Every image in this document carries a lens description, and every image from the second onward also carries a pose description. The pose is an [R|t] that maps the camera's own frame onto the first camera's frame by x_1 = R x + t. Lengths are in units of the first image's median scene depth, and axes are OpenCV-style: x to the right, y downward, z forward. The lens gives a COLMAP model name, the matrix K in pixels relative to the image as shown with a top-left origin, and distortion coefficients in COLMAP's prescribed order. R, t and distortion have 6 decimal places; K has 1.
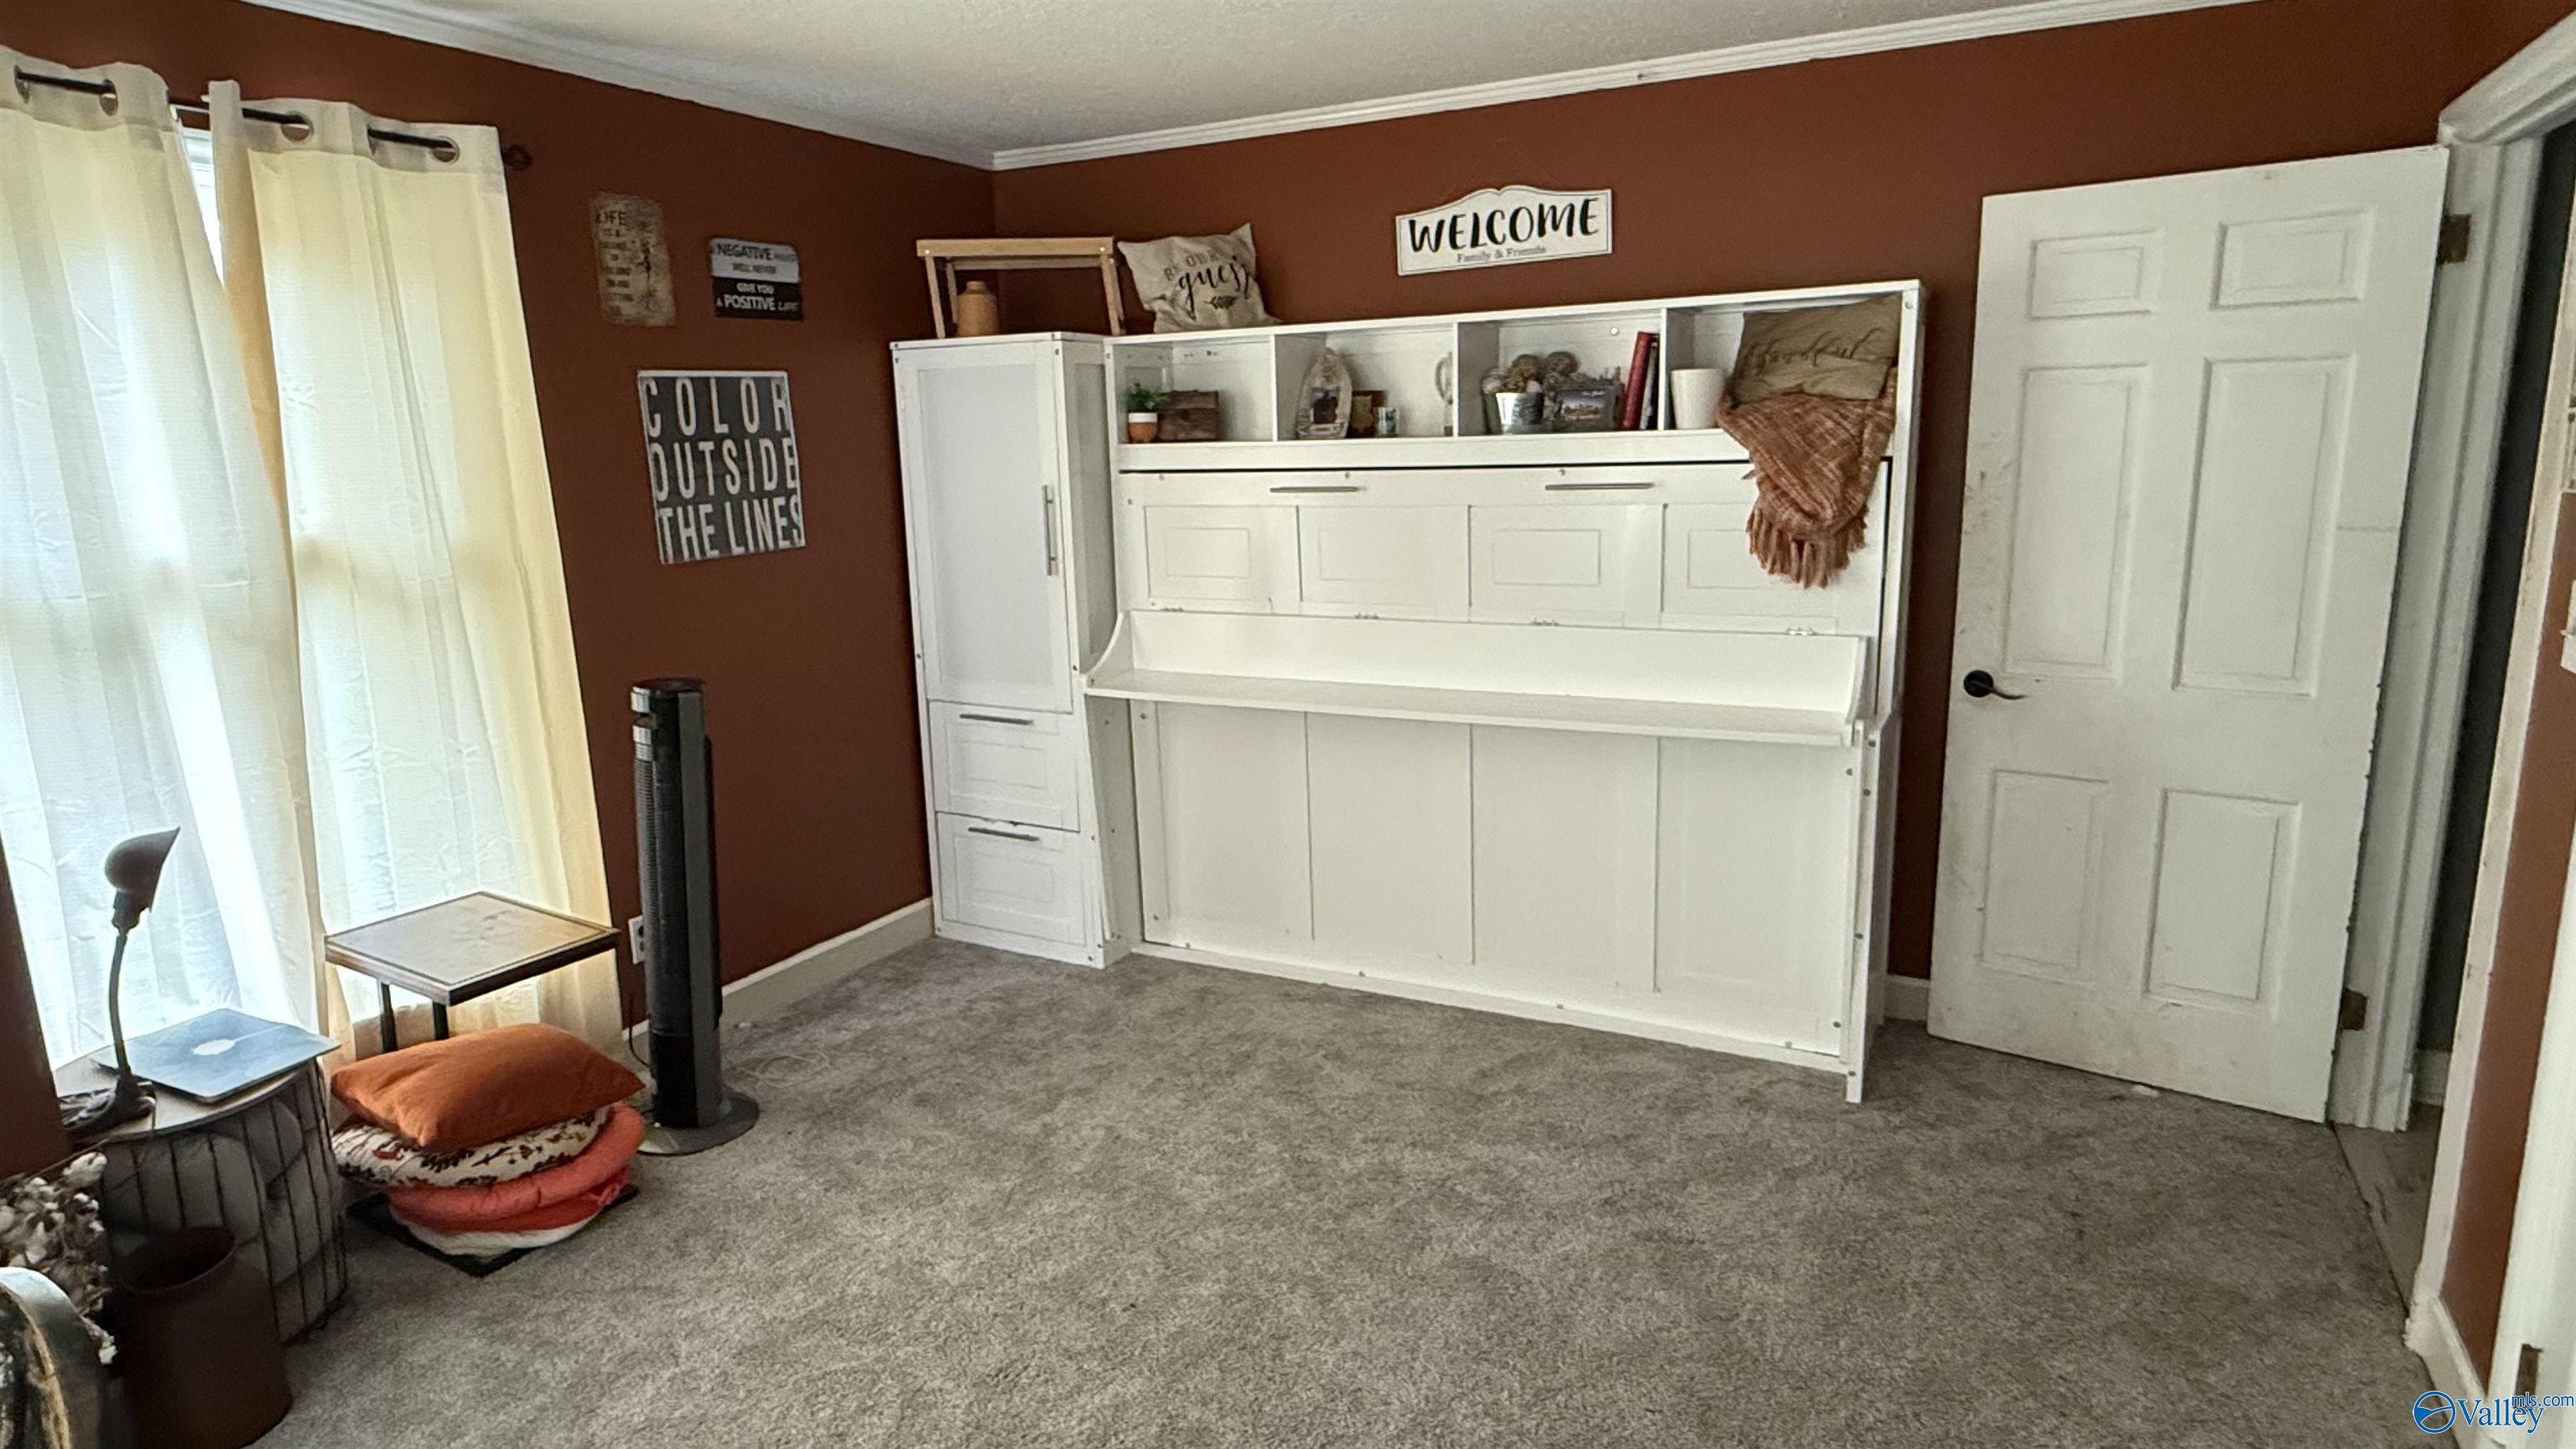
lens RADIAL K [[1402.4, 0, 1288.2], [0, 1402.4, 724.3], [0, 0, 1]] dist [-0.001155, 0.000675]
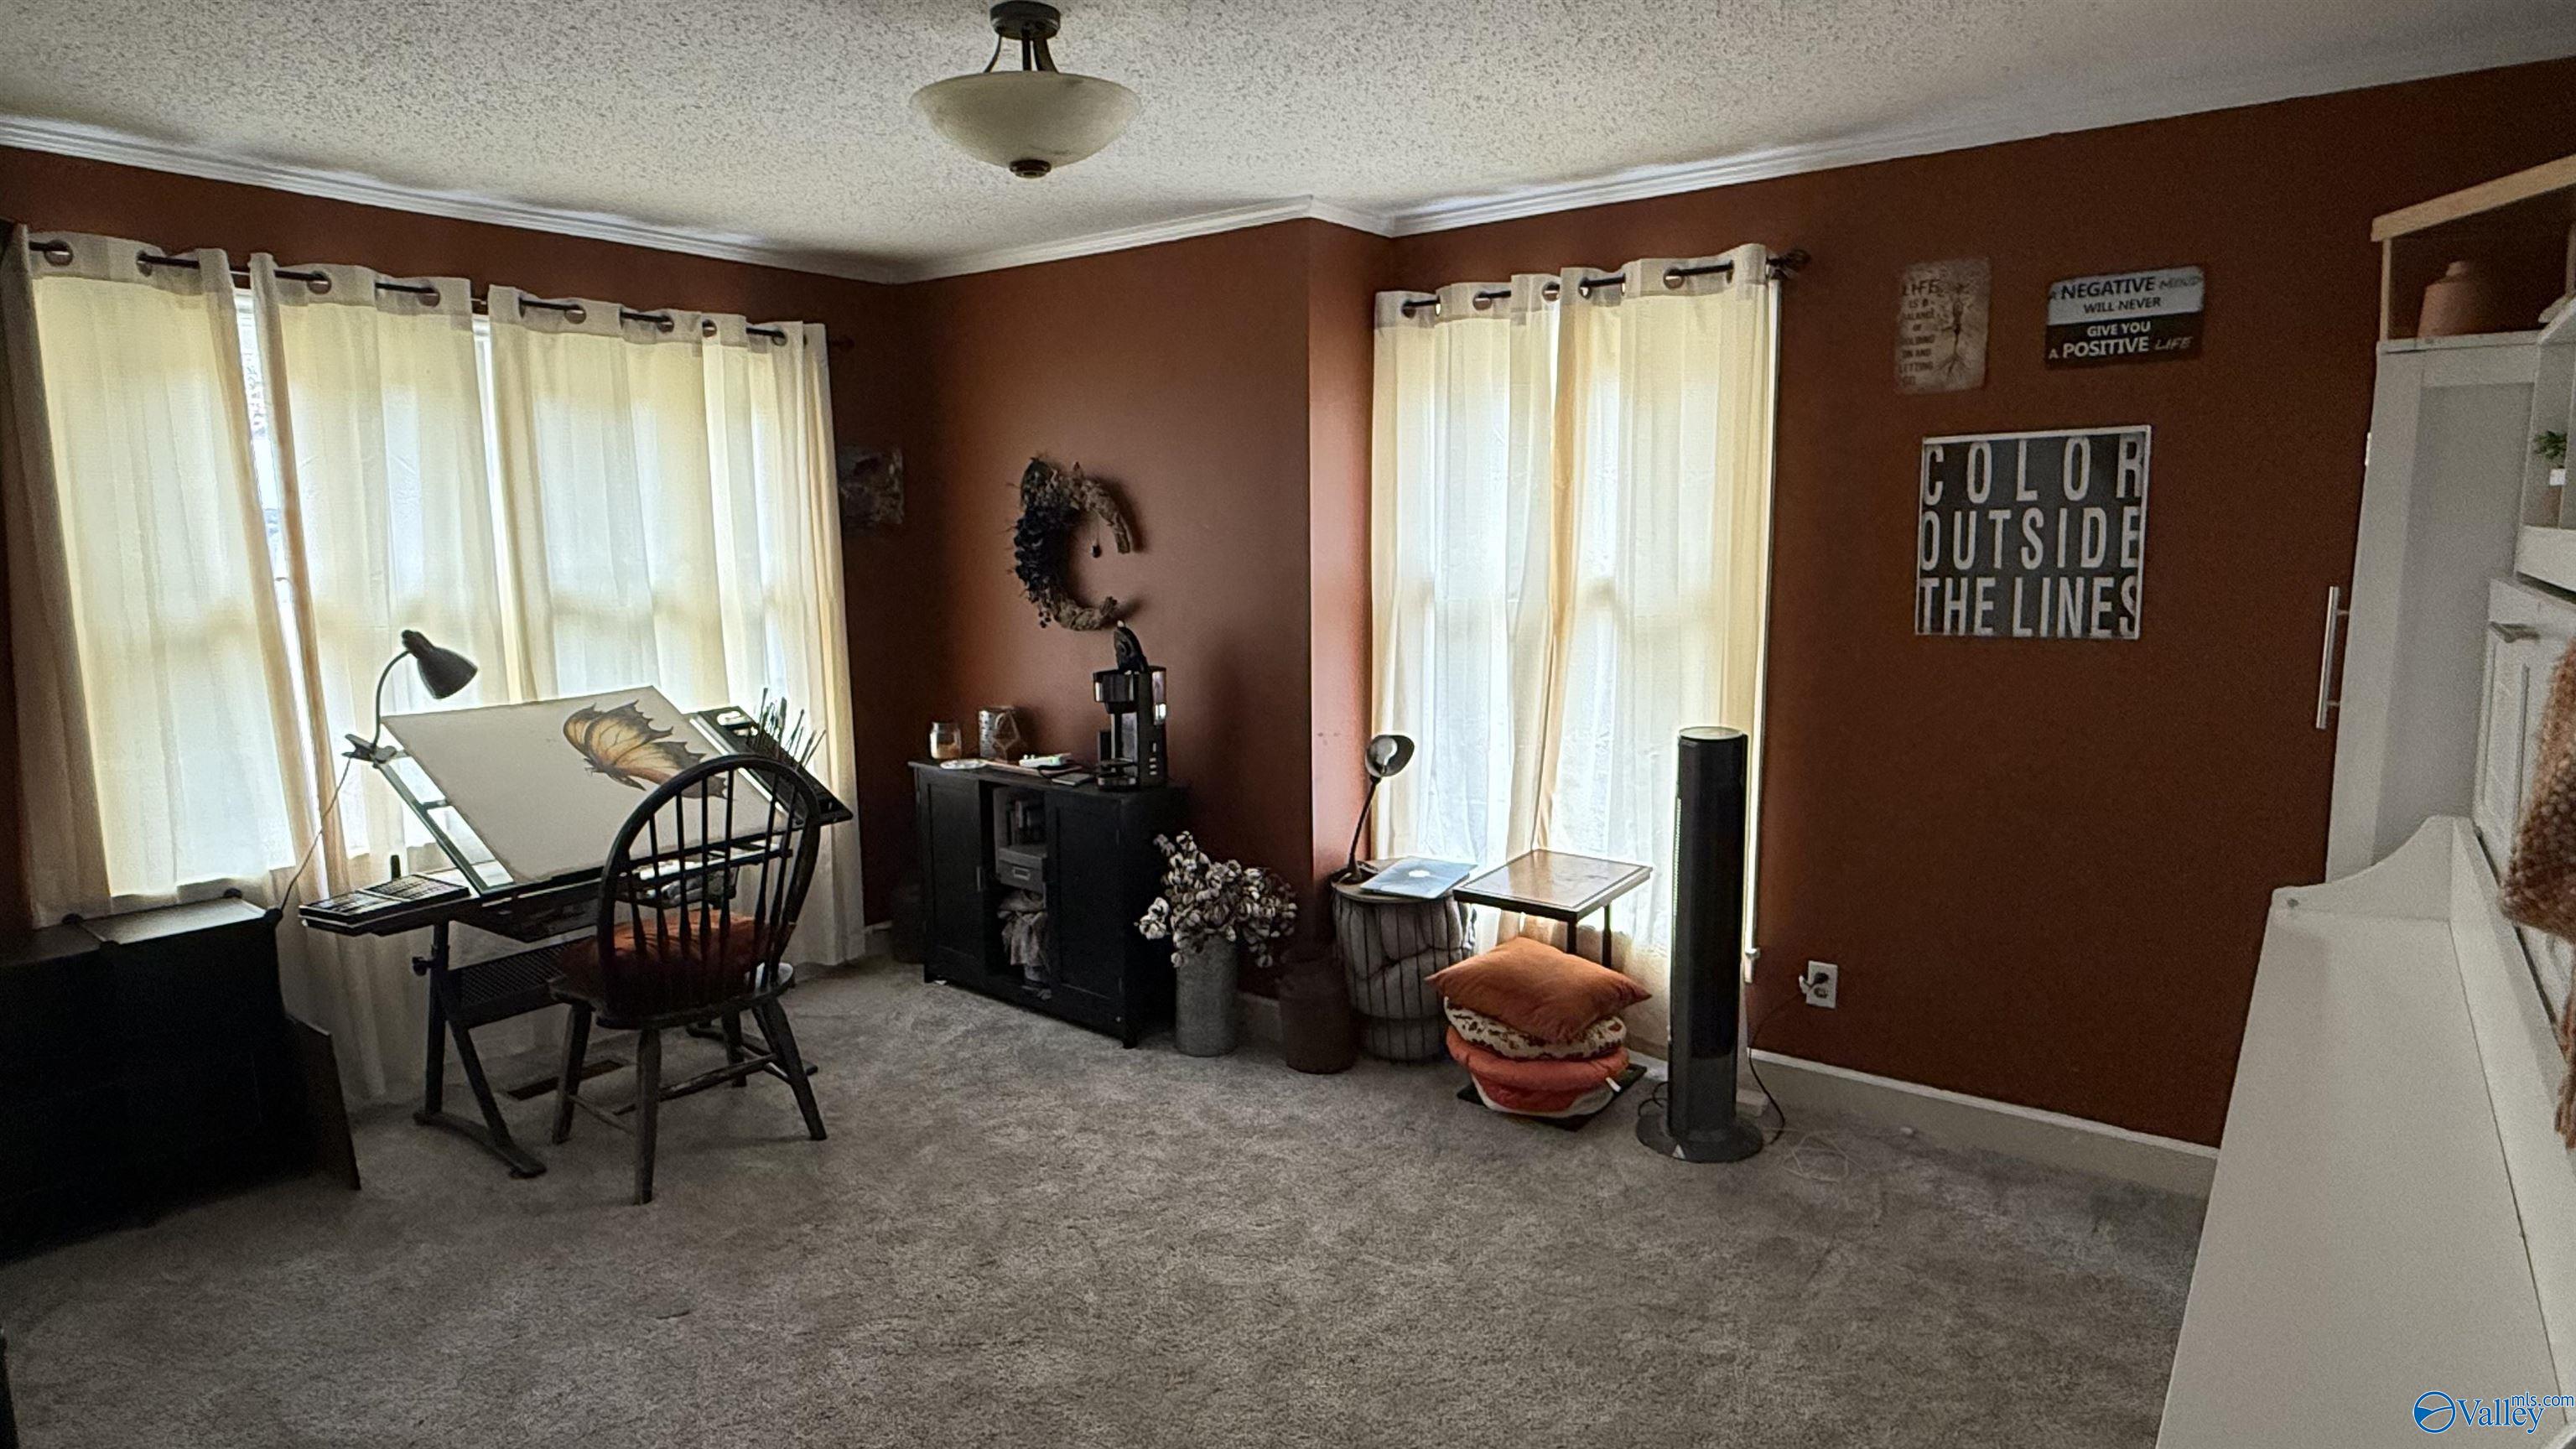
lens RADIAL K [[1402.4, 0, 1289.0], [0, 1402.4, 716.5], [0, 0, 1]] dist [-0.001155, 0.000675]
pose [[-0.165052, 0.173269, -0.970946, 0.571099], [-0.181116, 0.962382, 0.202529, -0.173792], [0.969513, 0.209281, -0.127461, 0.697531]]
